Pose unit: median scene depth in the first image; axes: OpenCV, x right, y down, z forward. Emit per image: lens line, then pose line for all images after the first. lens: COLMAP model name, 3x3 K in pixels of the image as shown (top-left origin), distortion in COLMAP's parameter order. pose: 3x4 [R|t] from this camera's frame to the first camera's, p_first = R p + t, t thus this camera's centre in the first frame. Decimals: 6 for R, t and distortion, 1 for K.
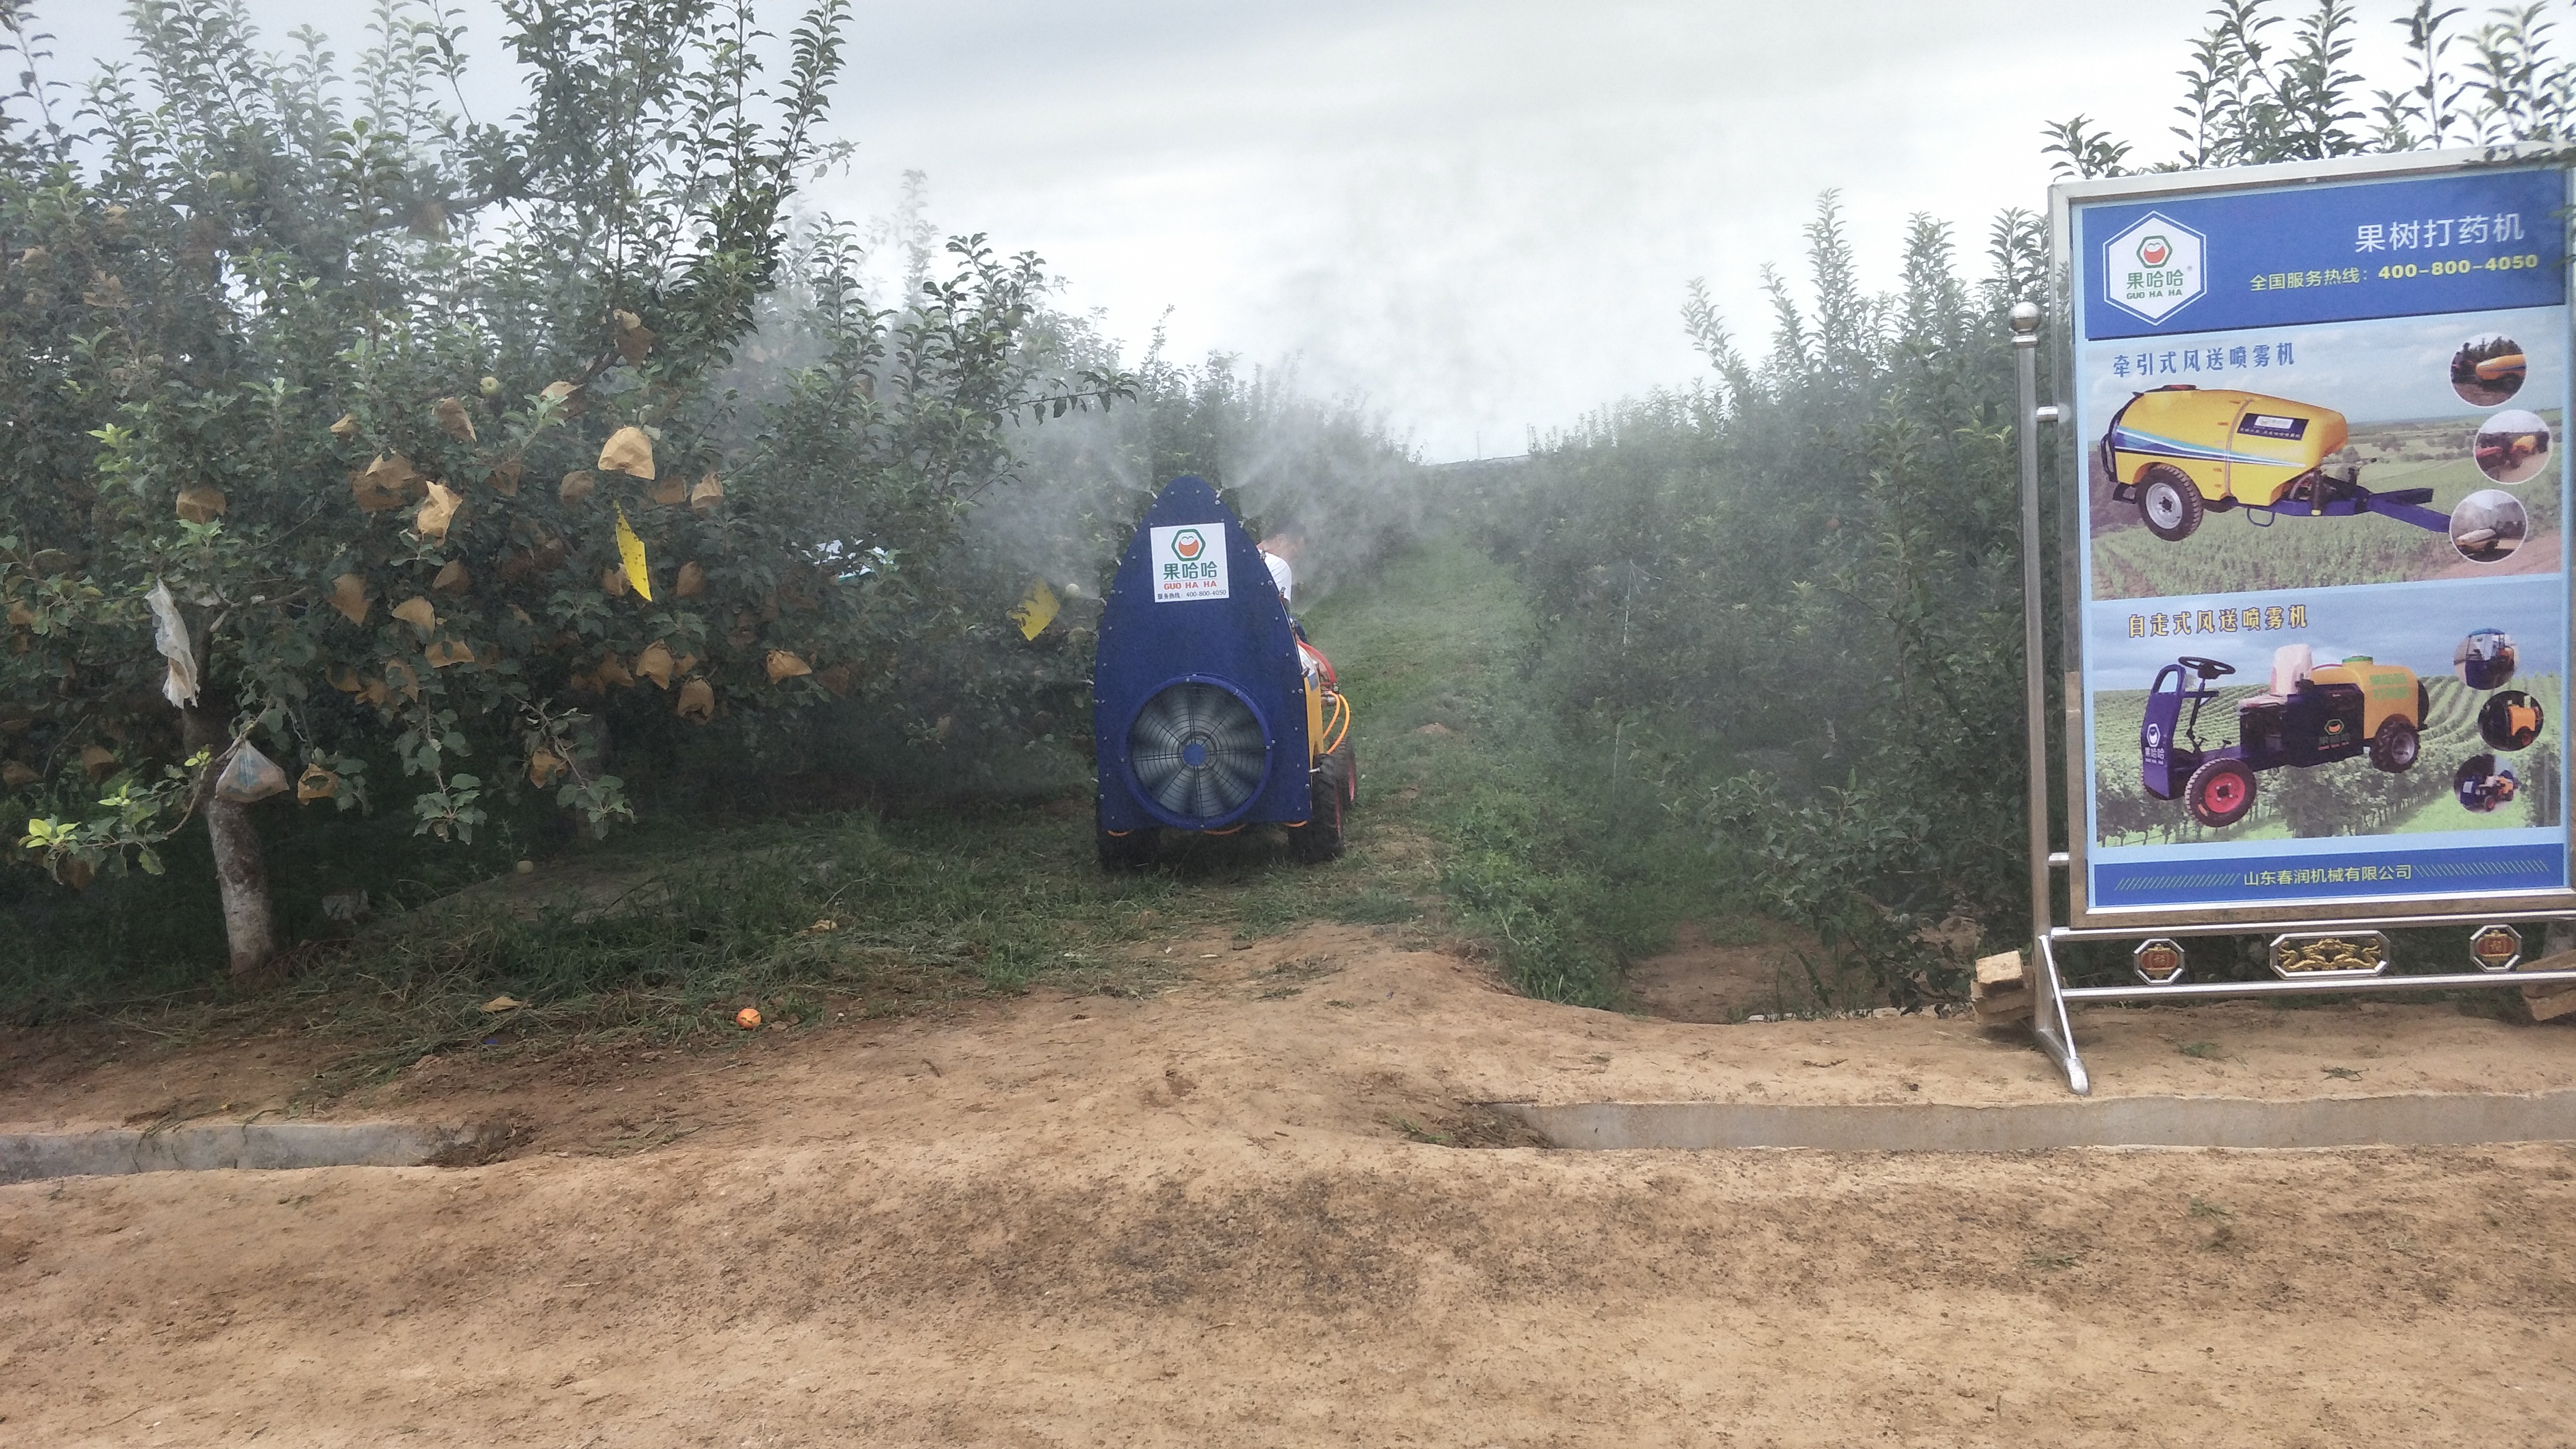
lens RADIAL K [[2101.4, 0, 1288.0], [0, 2101.4, 724.5], [0, 0, 1]] dist [0.010162, -0.003185]
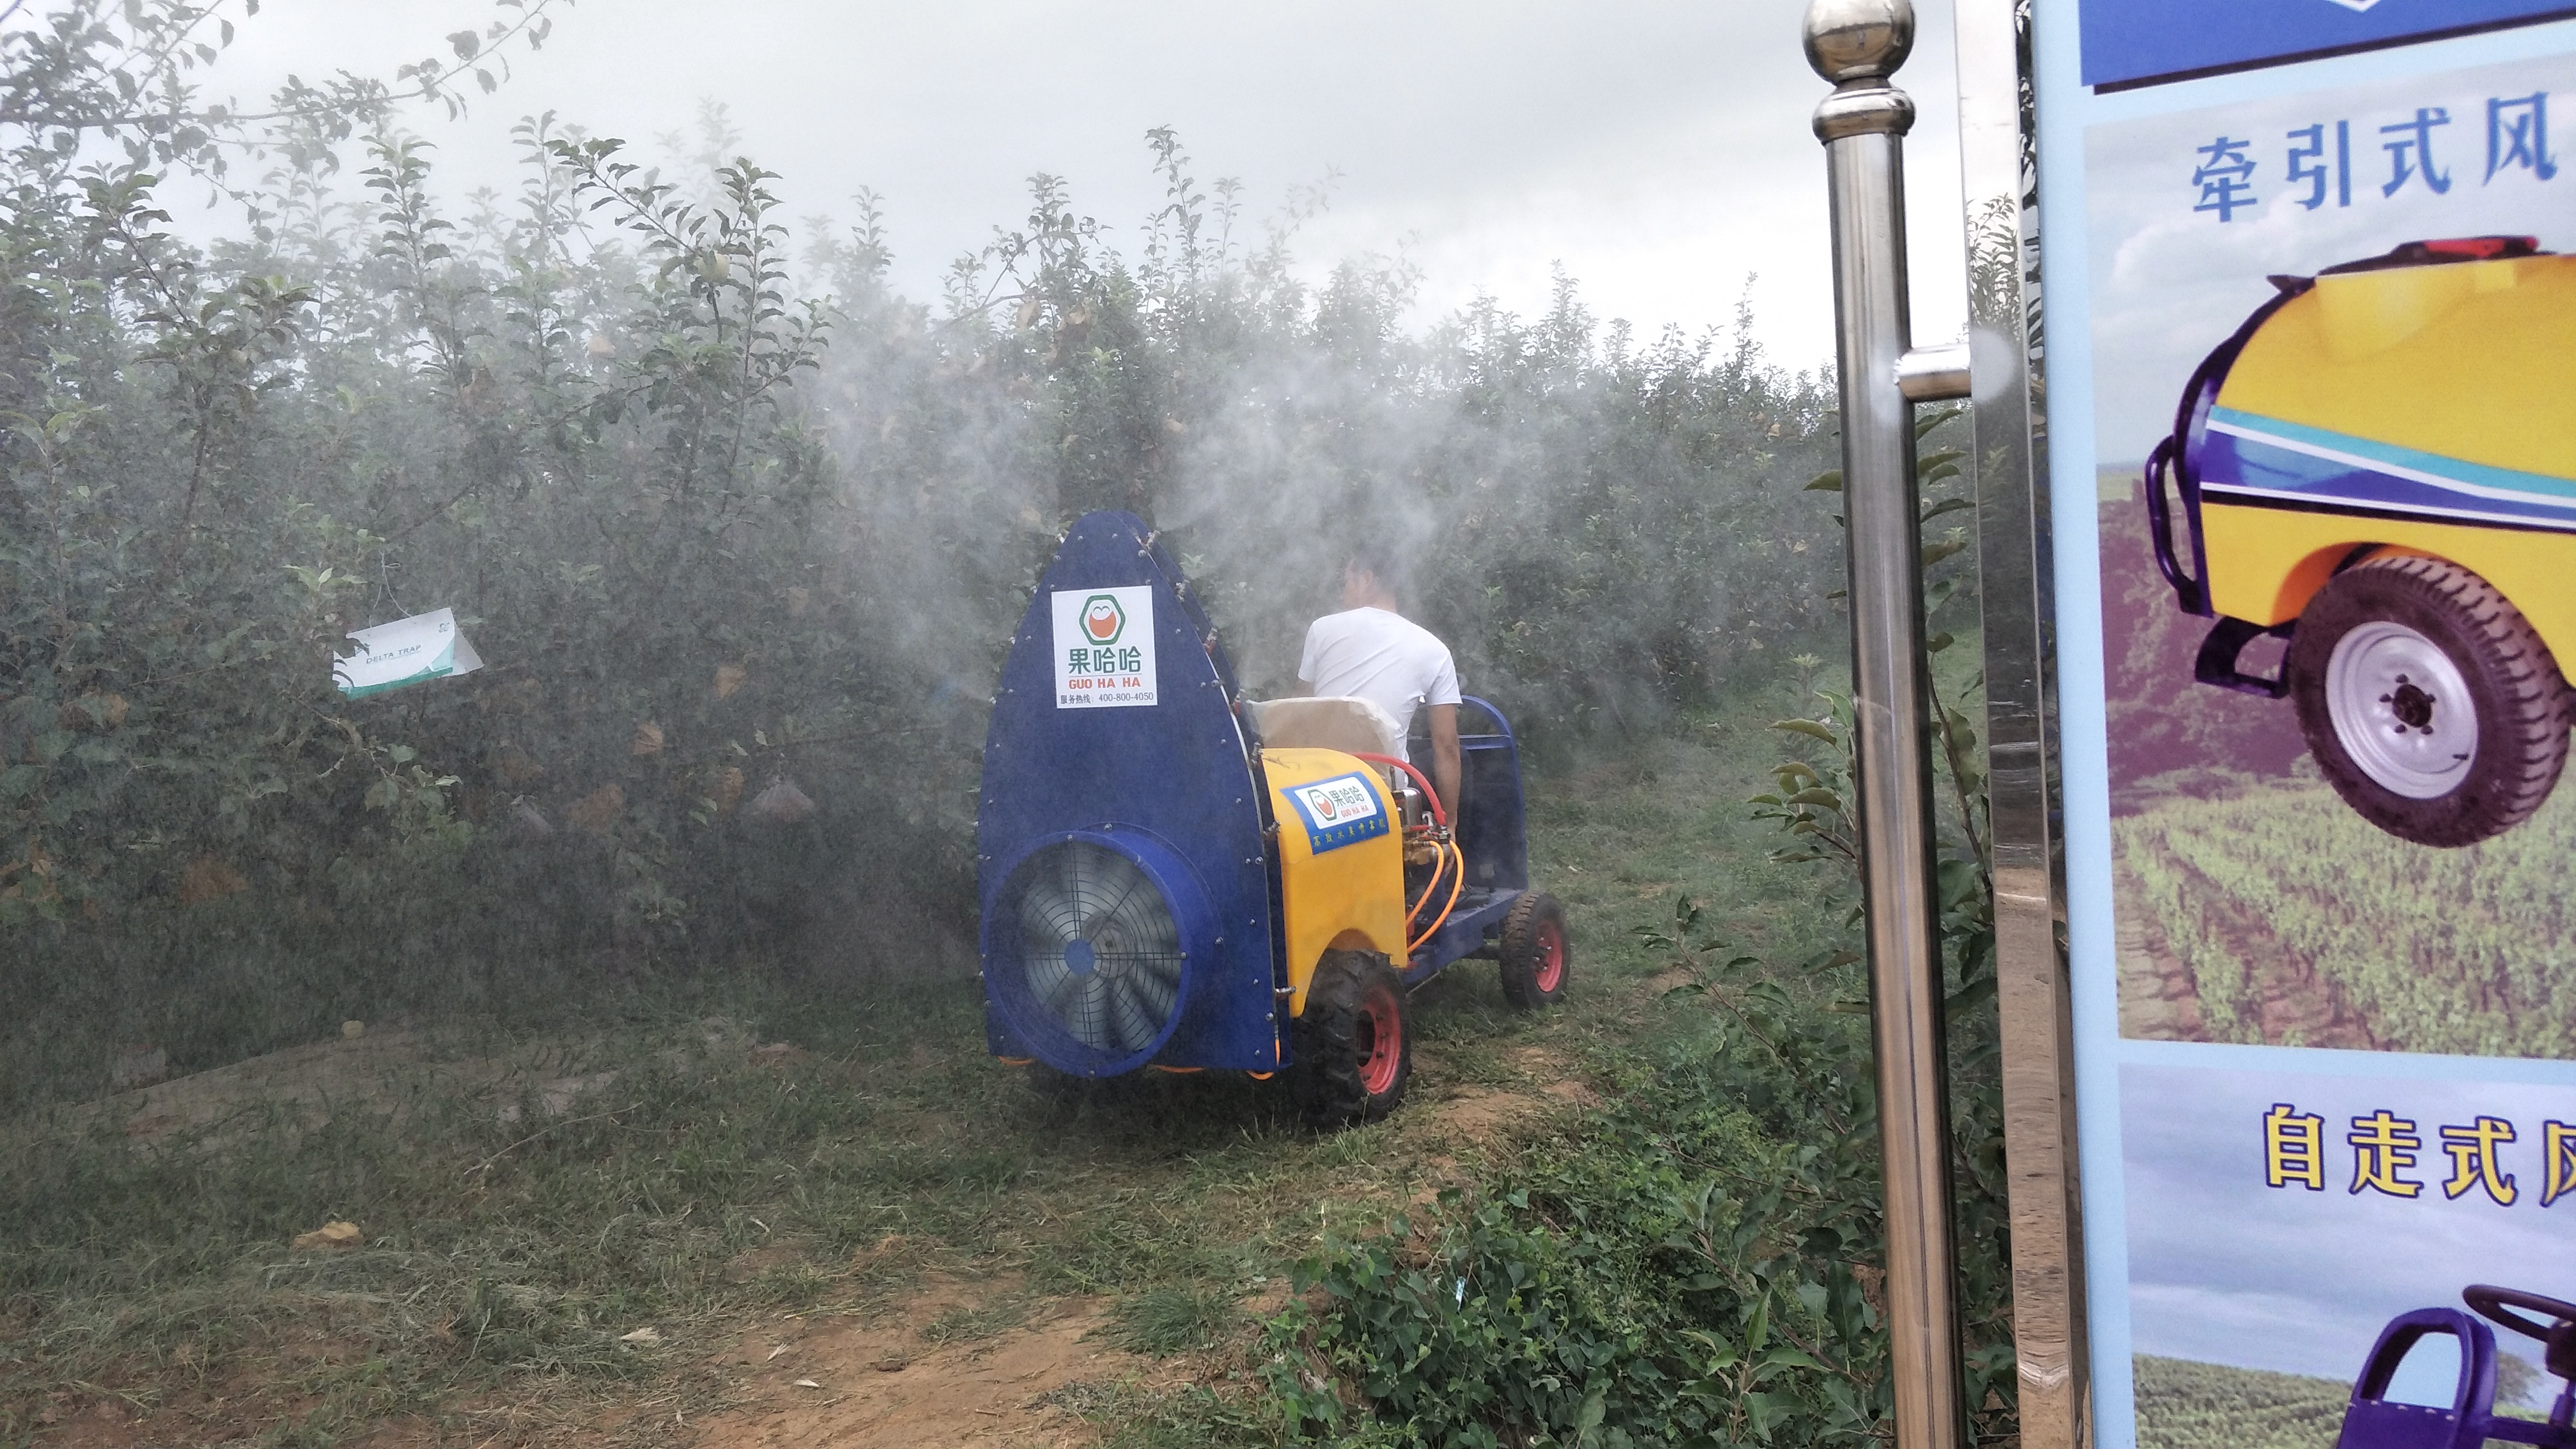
lens RADIAL K [[2101.4, 0, 1288.0], [0, 2101.4, 724.5], [0, 0, 1]] dist [0.010162, -0.003185]
pose [[0.932553, 0.030898, -0.359708, 0.379368], [-0.029865, 0.999518, 0.008432, -0.099553], [0.359796, 0.002880, 0.933027, 0.703621]]
